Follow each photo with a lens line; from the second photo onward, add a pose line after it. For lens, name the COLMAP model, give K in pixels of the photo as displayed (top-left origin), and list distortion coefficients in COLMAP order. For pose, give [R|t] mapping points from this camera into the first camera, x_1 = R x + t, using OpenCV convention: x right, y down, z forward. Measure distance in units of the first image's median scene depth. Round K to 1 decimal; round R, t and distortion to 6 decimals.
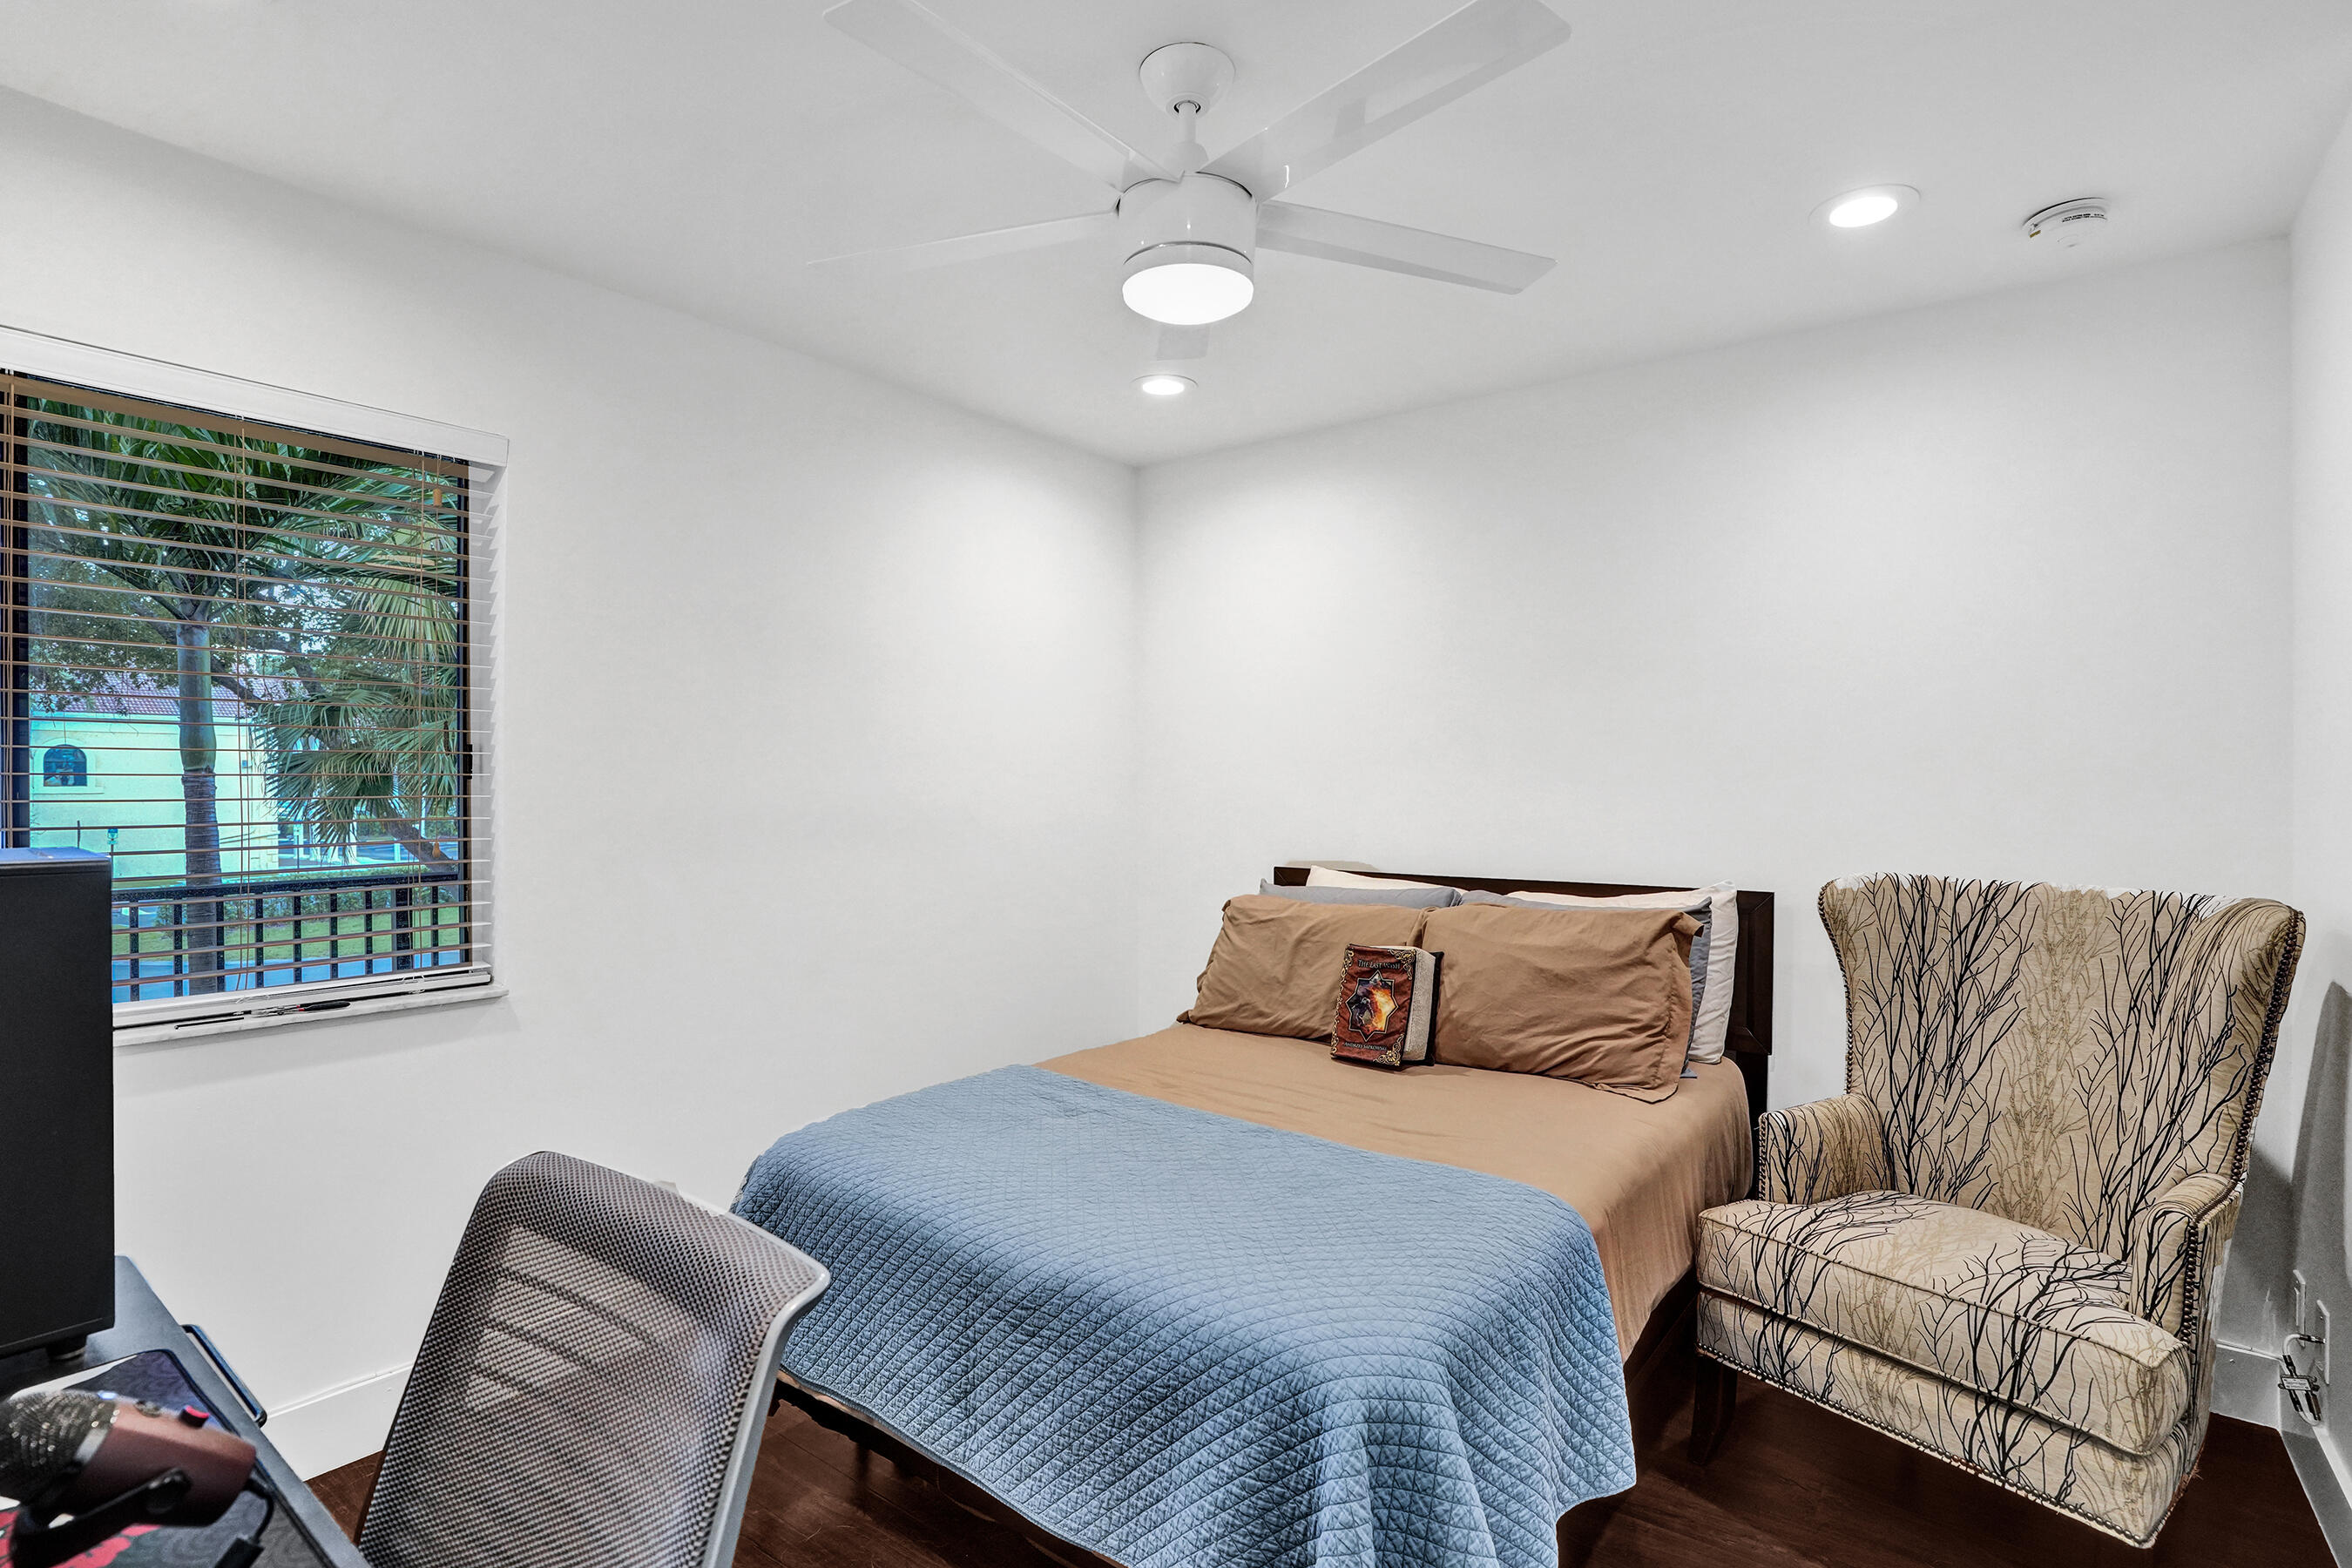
lens RADIAL K [[1129.9, 0, 1191.9], [0, 1129.9, 791.3], [0, 0, 1]] dist [-0.068224, 0.023037]
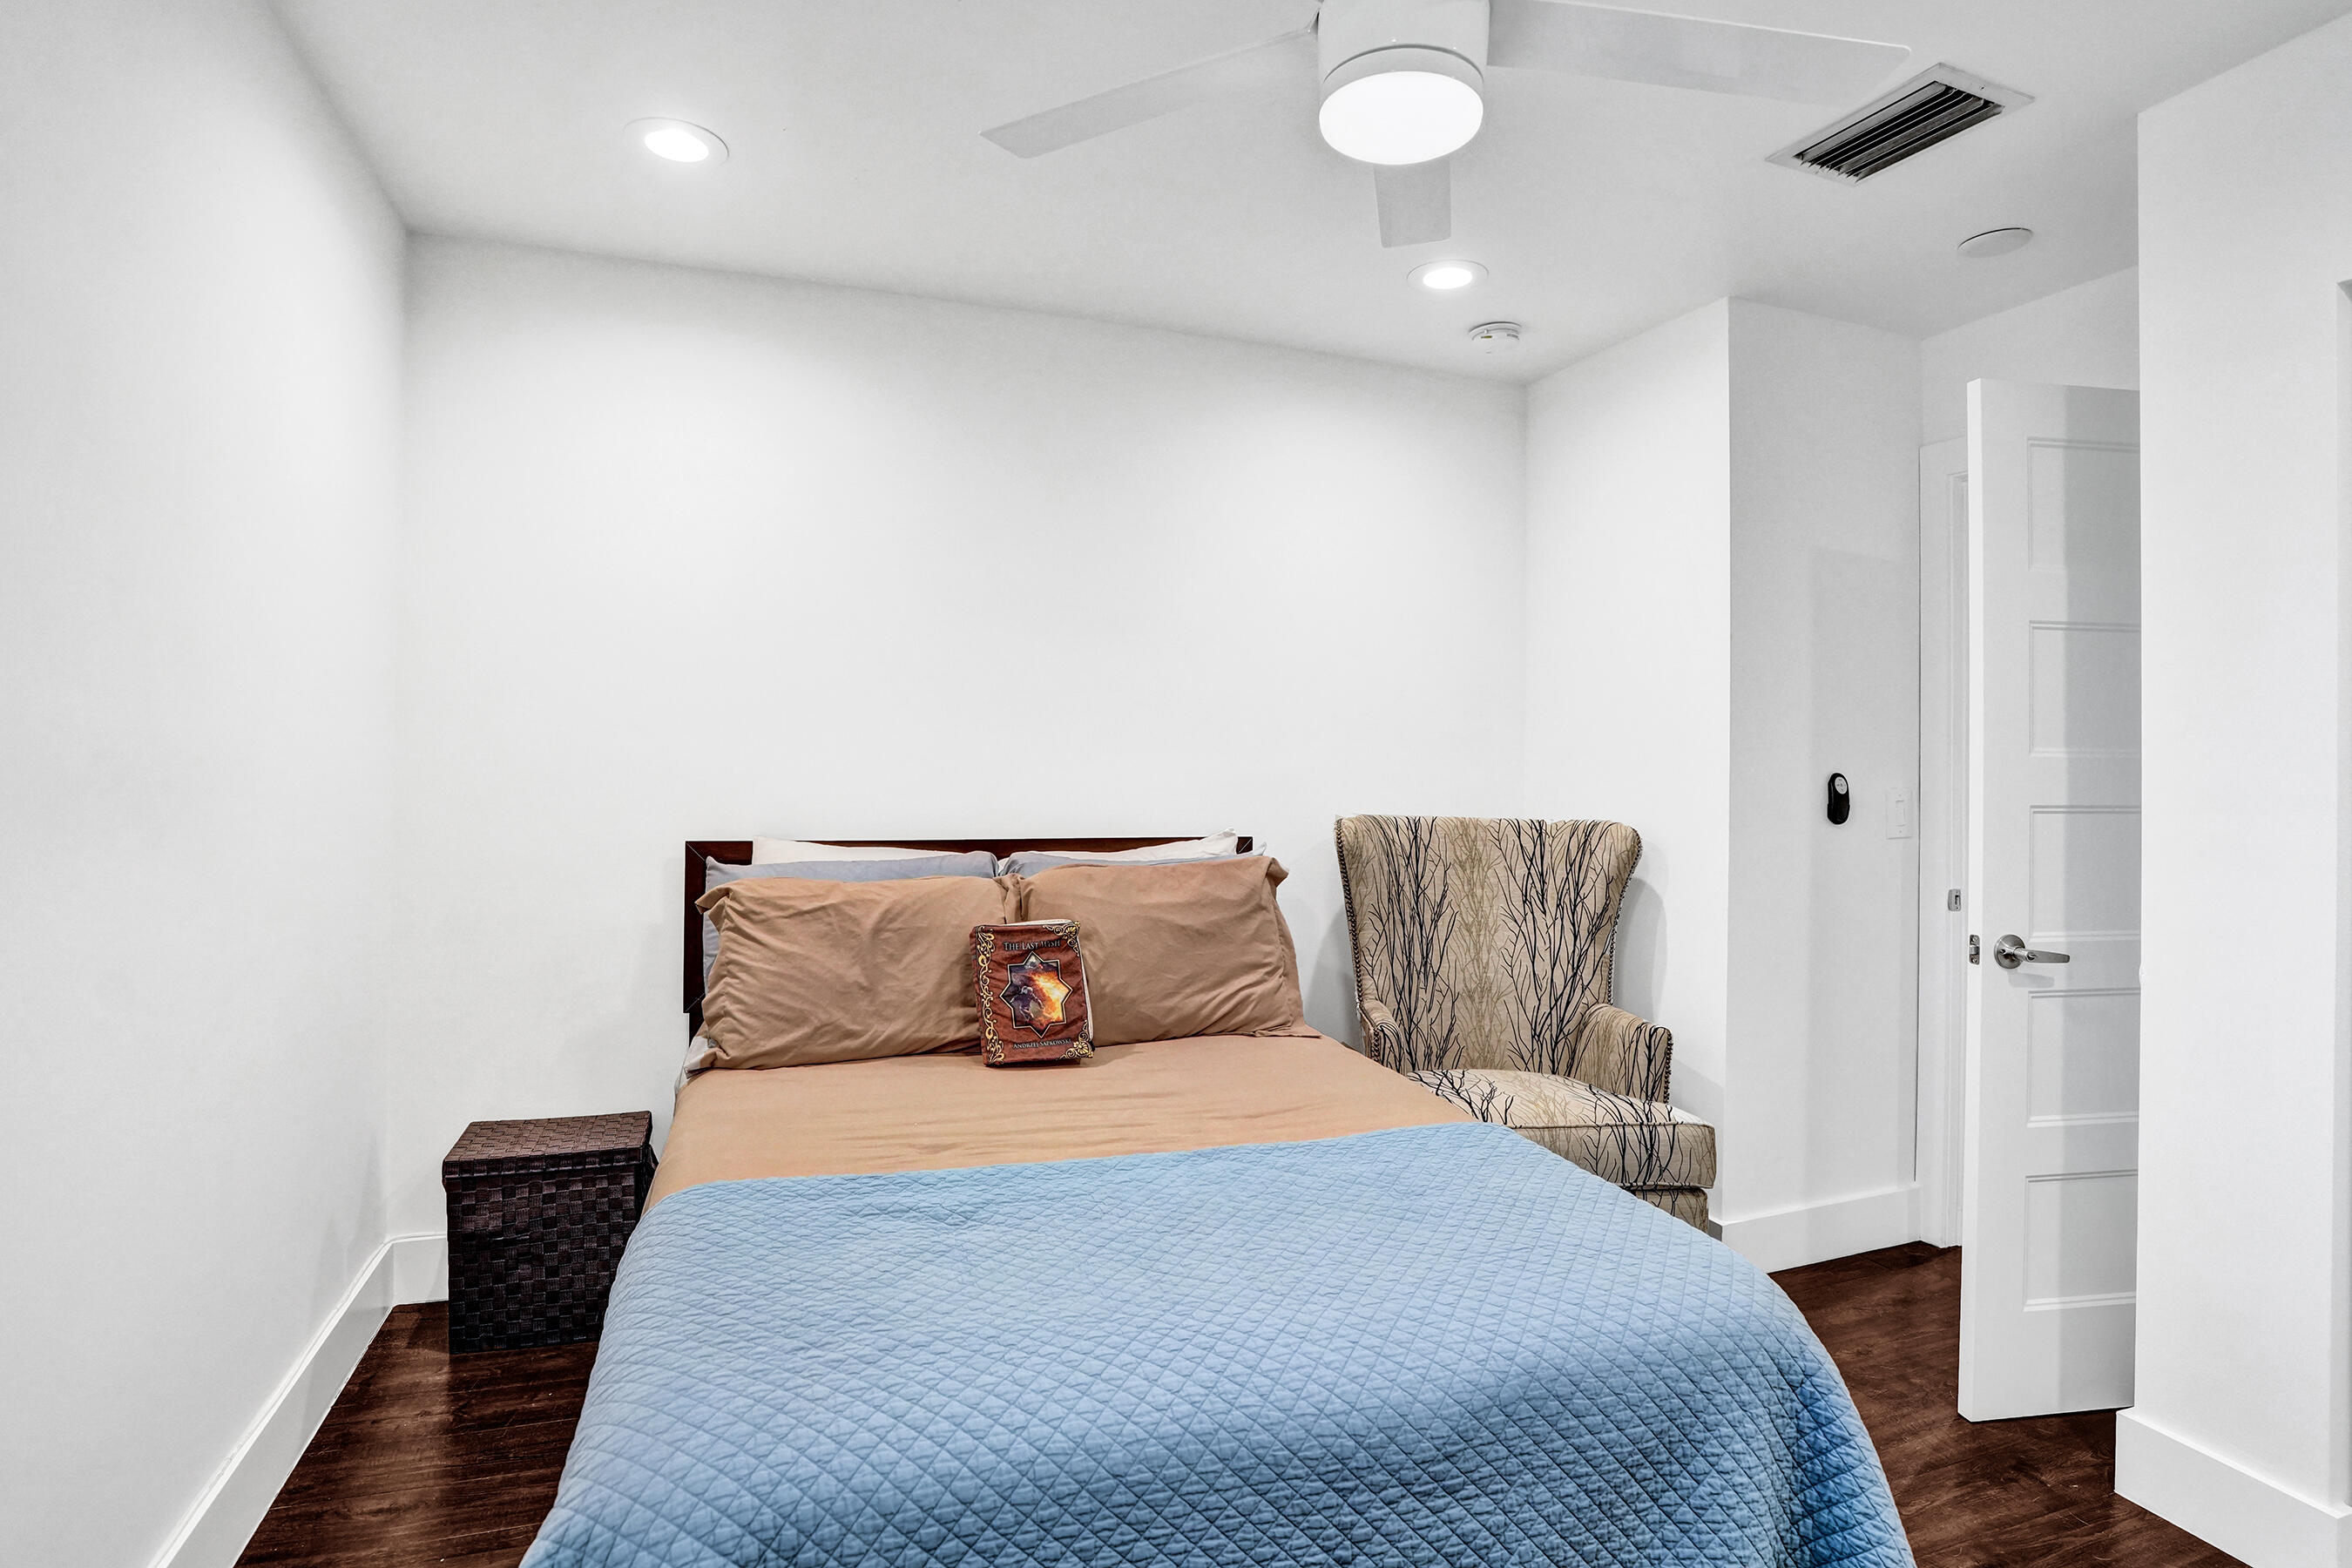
lens RADIAL K [[1129.9, 0, 1187.7], [0, 1129.9, 771.8], [0, 0, 1]] dist [-0.068224, 0.023037]
pose [[0.559759, -0.003050, 0.828650, -0.501842], [-0.006110, 0.999951, 0.007808, 0.019383], [-0.828633, -0.009433, 0.559713, 0.470610]]
